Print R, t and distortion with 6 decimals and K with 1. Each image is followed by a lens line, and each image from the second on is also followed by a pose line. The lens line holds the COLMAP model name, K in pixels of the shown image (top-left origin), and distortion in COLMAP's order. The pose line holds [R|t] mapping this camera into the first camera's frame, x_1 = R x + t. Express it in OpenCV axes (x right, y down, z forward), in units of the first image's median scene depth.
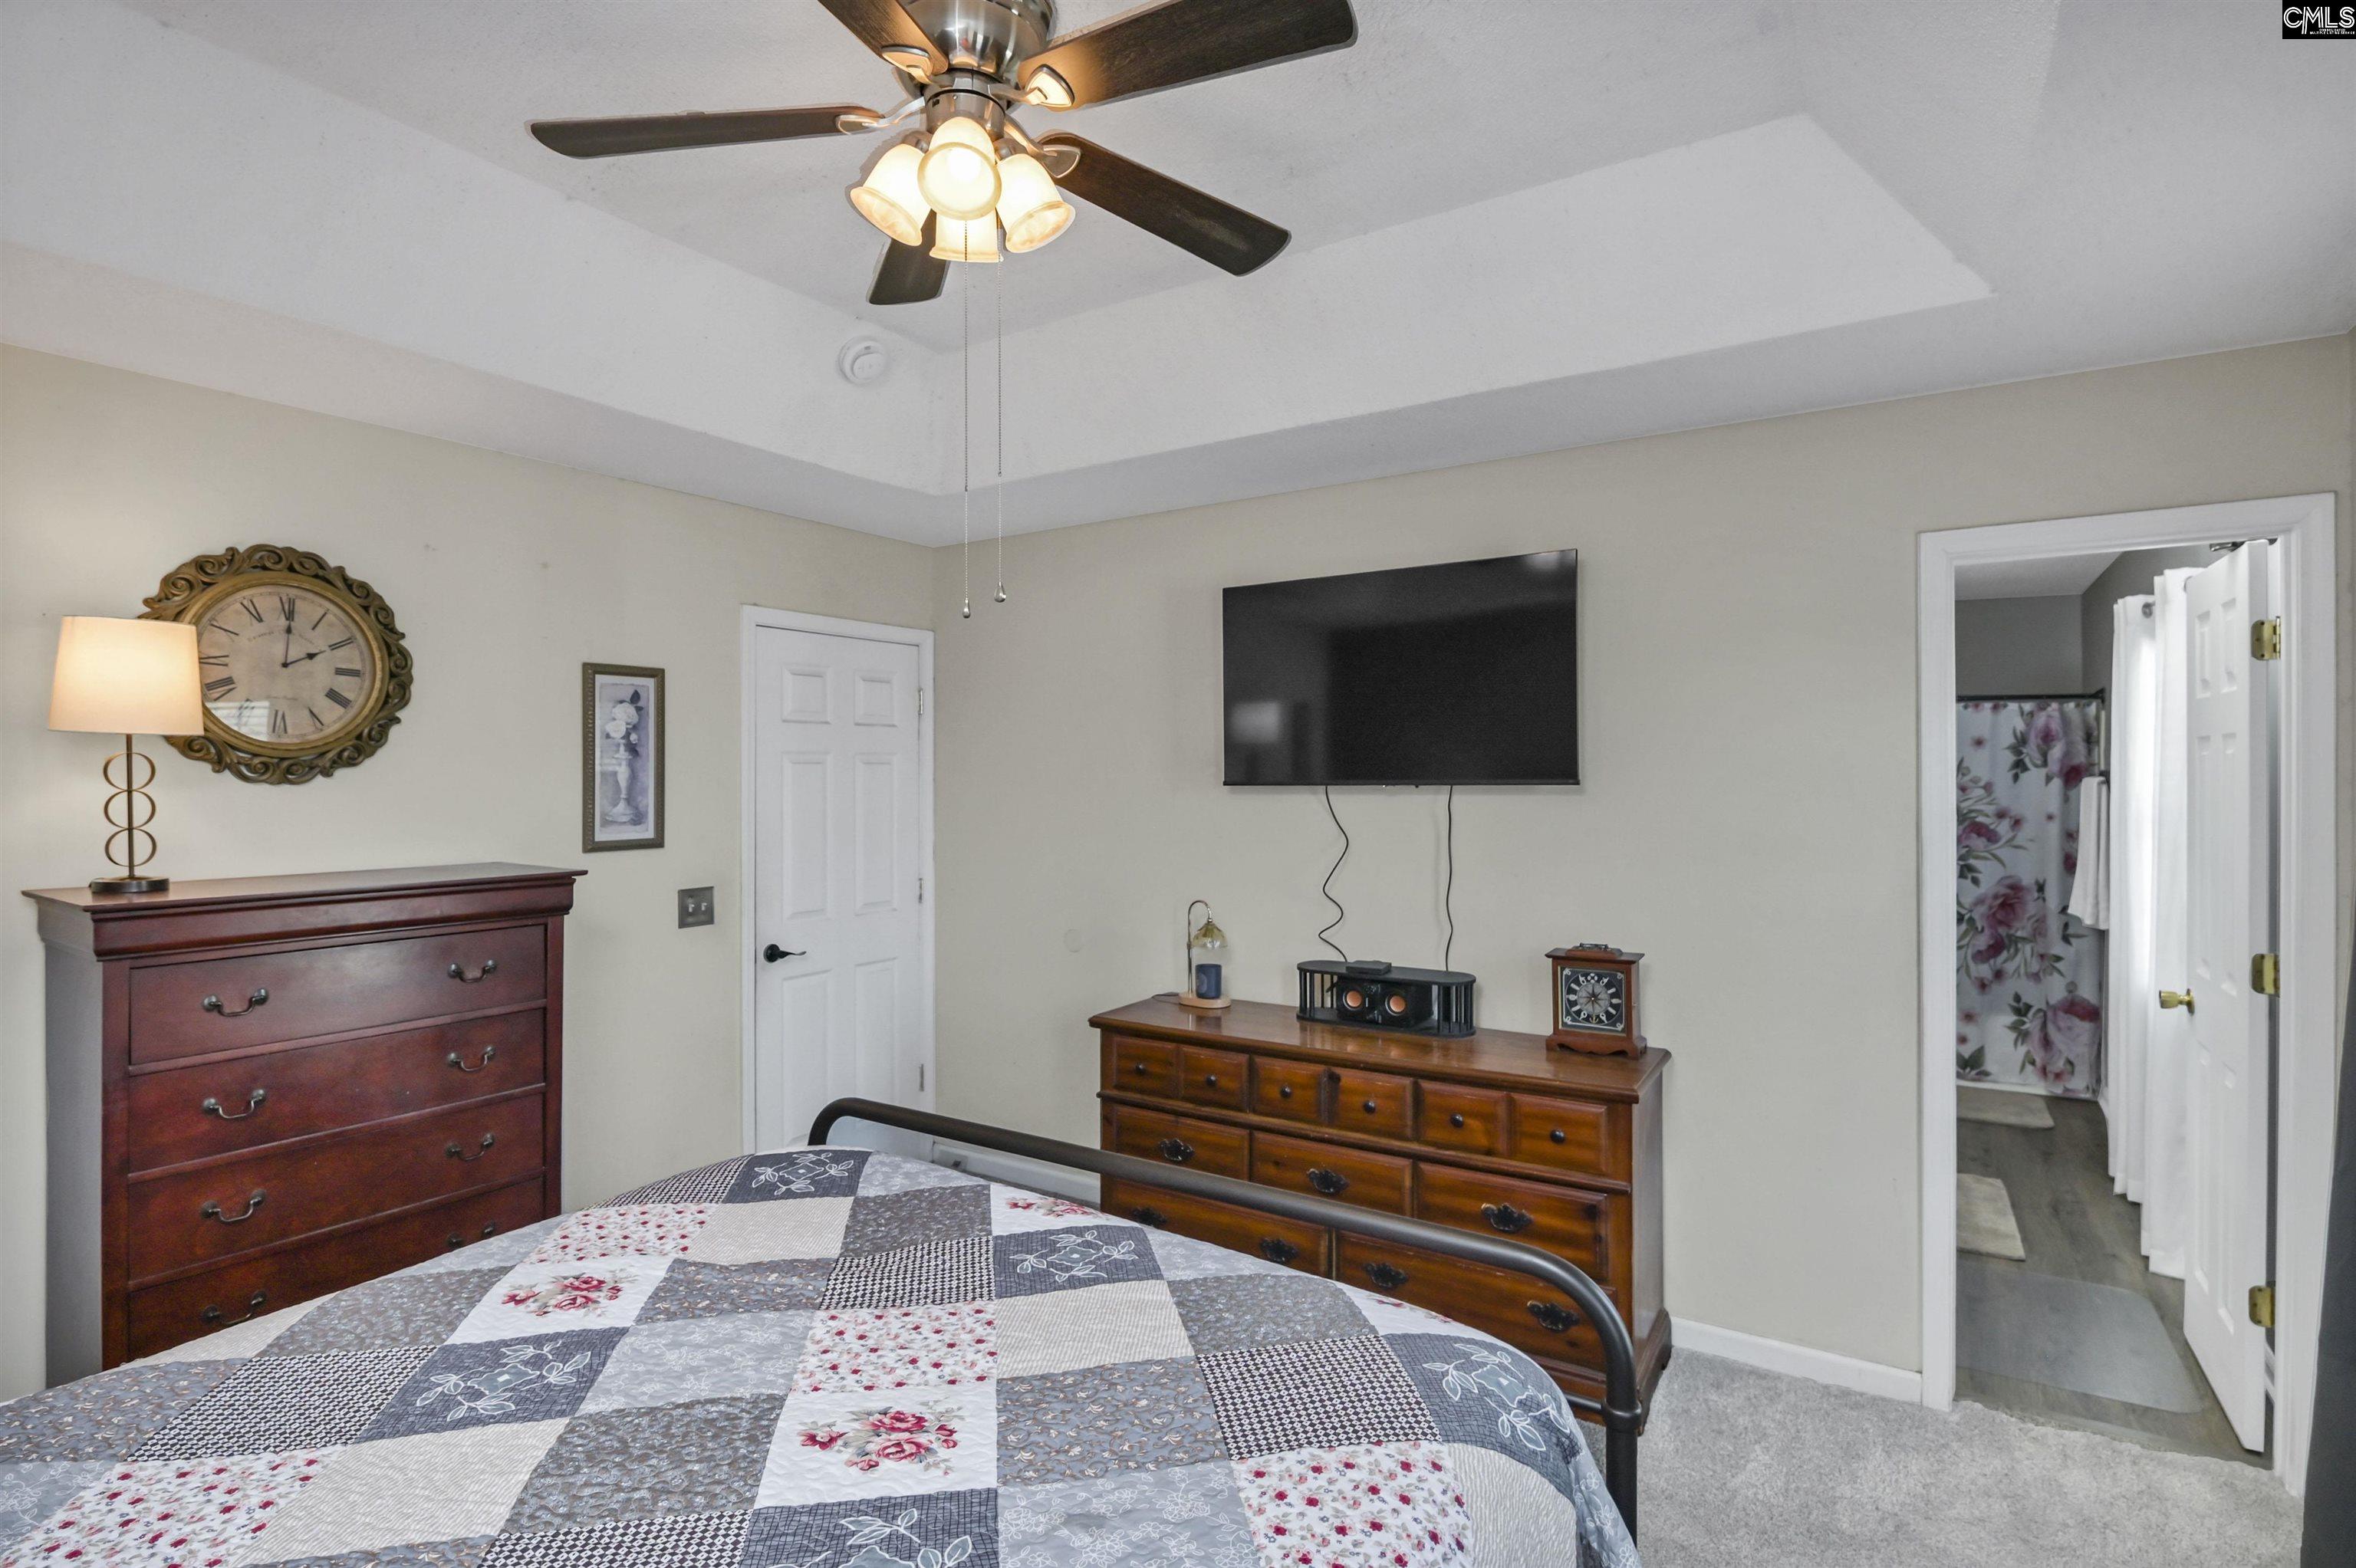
lens RADIAL K [[1124.2, 0, 1175.3], [0, 1124.2, 779.6], [0, 0, 1]] dist [-0.004992, 0.000329]
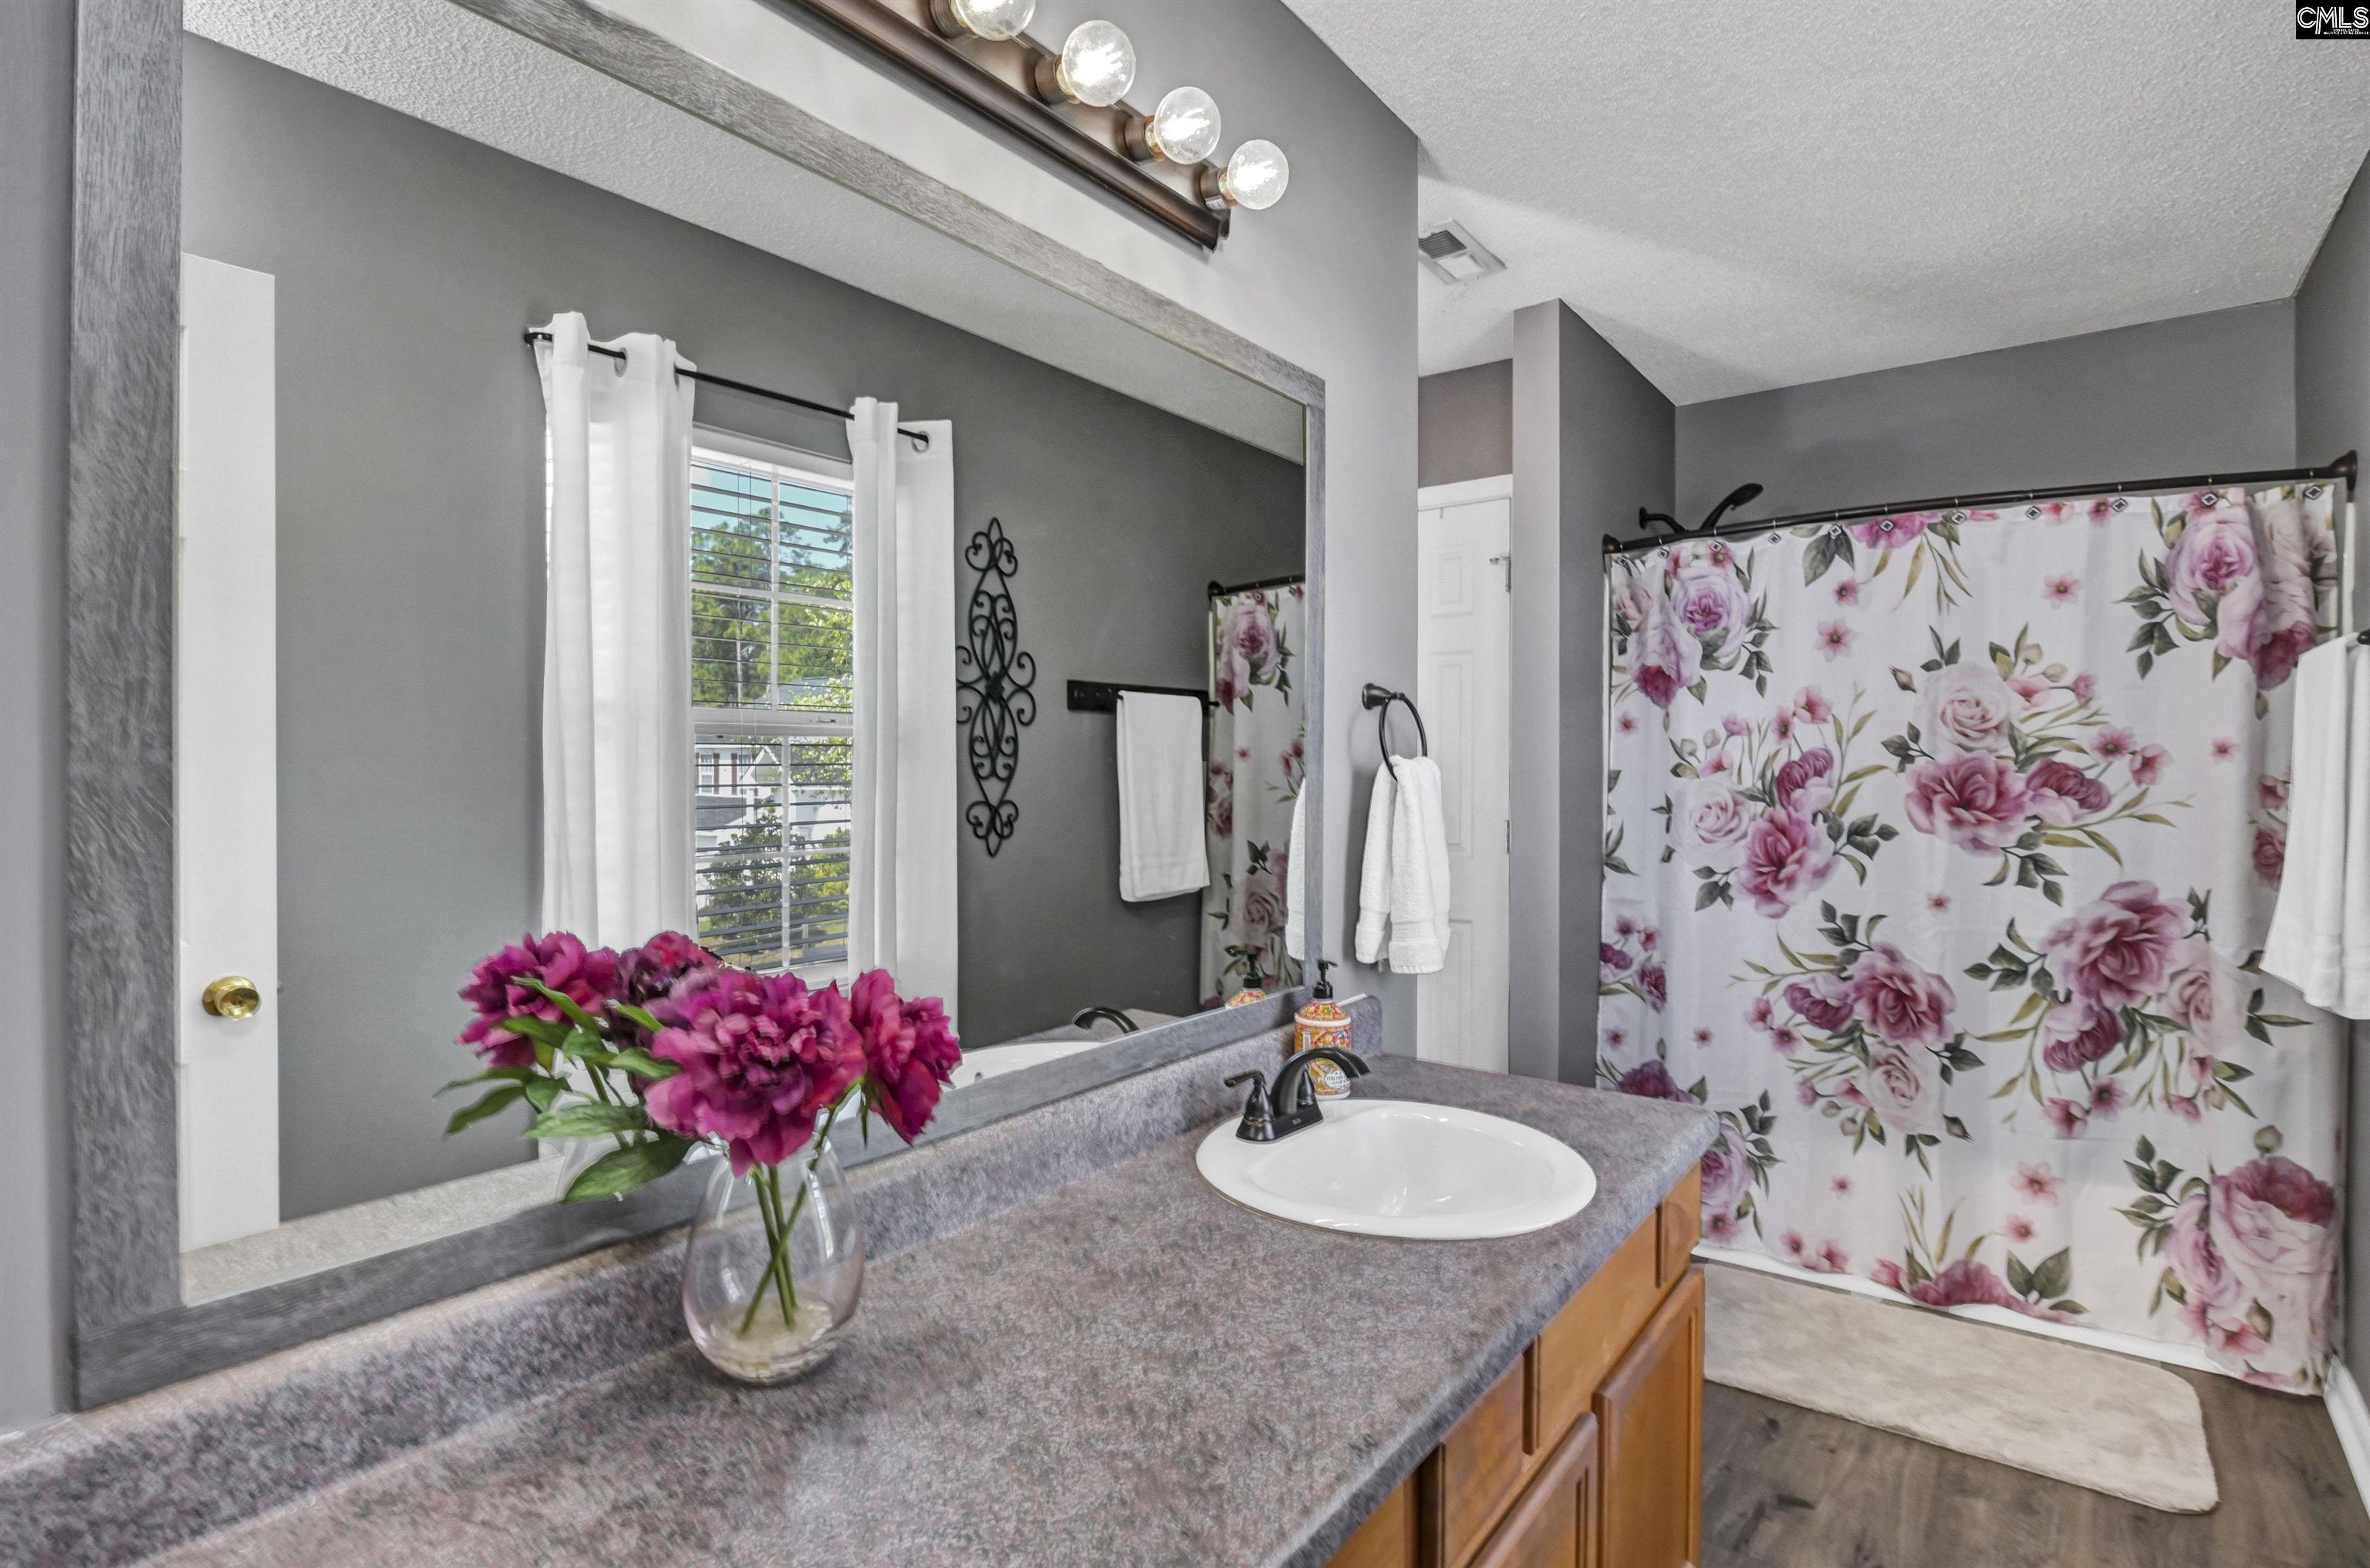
lens RADIAL K [[1195.8, 0, 1187.8], [0, 1195.8, 771.9], [0, 0, 1]] dist [-0.006919, -0.002504]
pose [[0.996259, 0.005988, -0.086211, 0.407810], [-0.005803, 0.999980, 0.002395, 0.042757], [0.086224, -0.001886, 0.996274, 0.490305]]
